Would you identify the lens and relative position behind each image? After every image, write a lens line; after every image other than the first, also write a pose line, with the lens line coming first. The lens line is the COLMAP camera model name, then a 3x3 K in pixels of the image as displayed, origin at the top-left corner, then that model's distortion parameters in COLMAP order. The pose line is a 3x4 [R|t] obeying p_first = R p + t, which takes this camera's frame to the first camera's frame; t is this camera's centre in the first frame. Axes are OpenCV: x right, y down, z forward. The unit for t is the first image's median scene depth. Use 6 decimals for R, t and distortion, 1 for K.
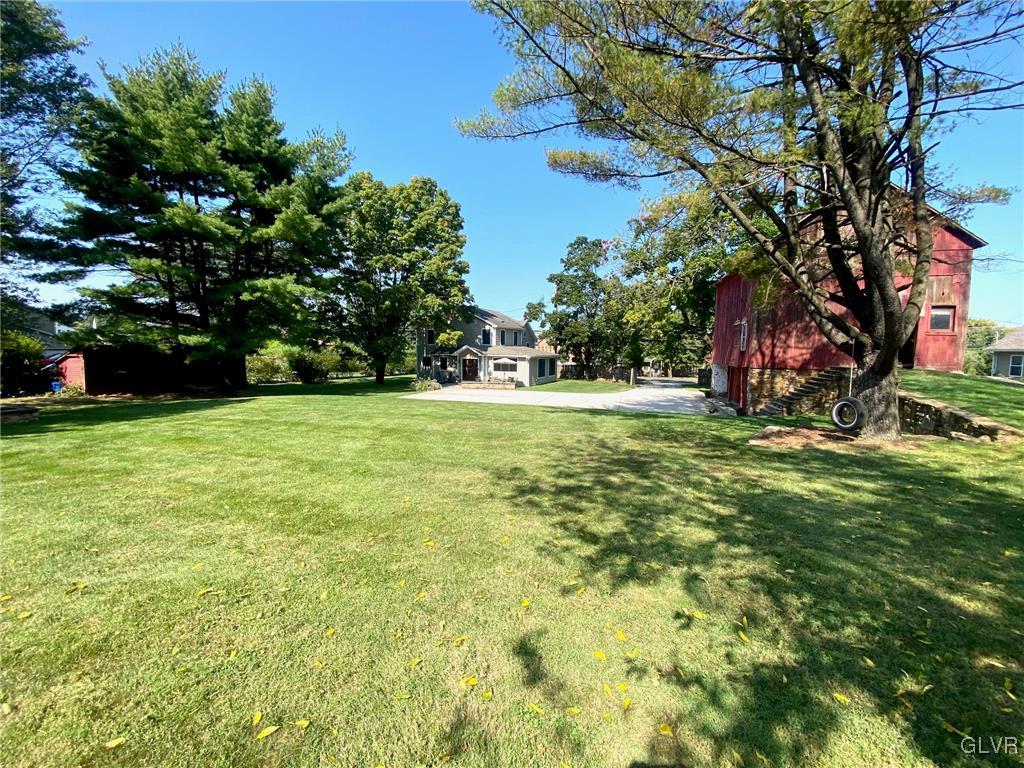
lens RADIAL K [[417.6, 0, 512.9], [0, 417.6, 384.3], [0, 0, 1]] dist [0.035565, -0.029387]
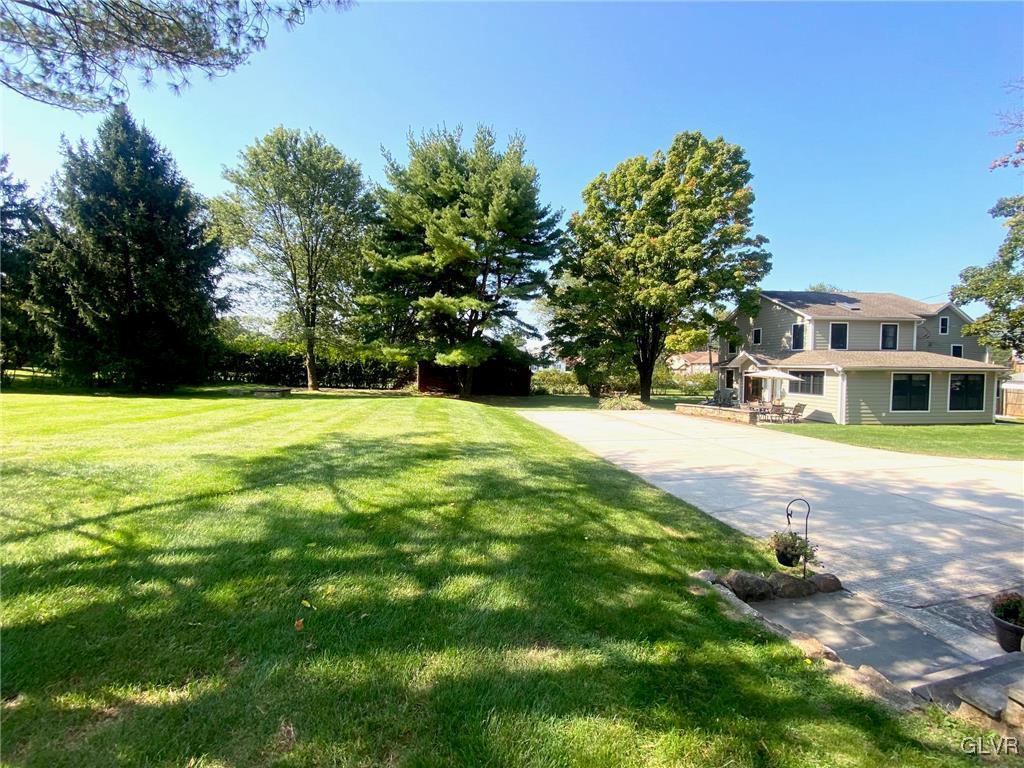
lens RADIAL K [[417.6, 0, 512.9], [0, 417.6, 384.3], [0, 0, 1]] dist [0.035565, -0.029387]
pose [[0.471770, 0.037180, -0.880938, 0.313590], [-0.069922, 0.997542, 0.004656, -0.017654], [0.878945, 0.059400, 0.473210, 0.369556]]
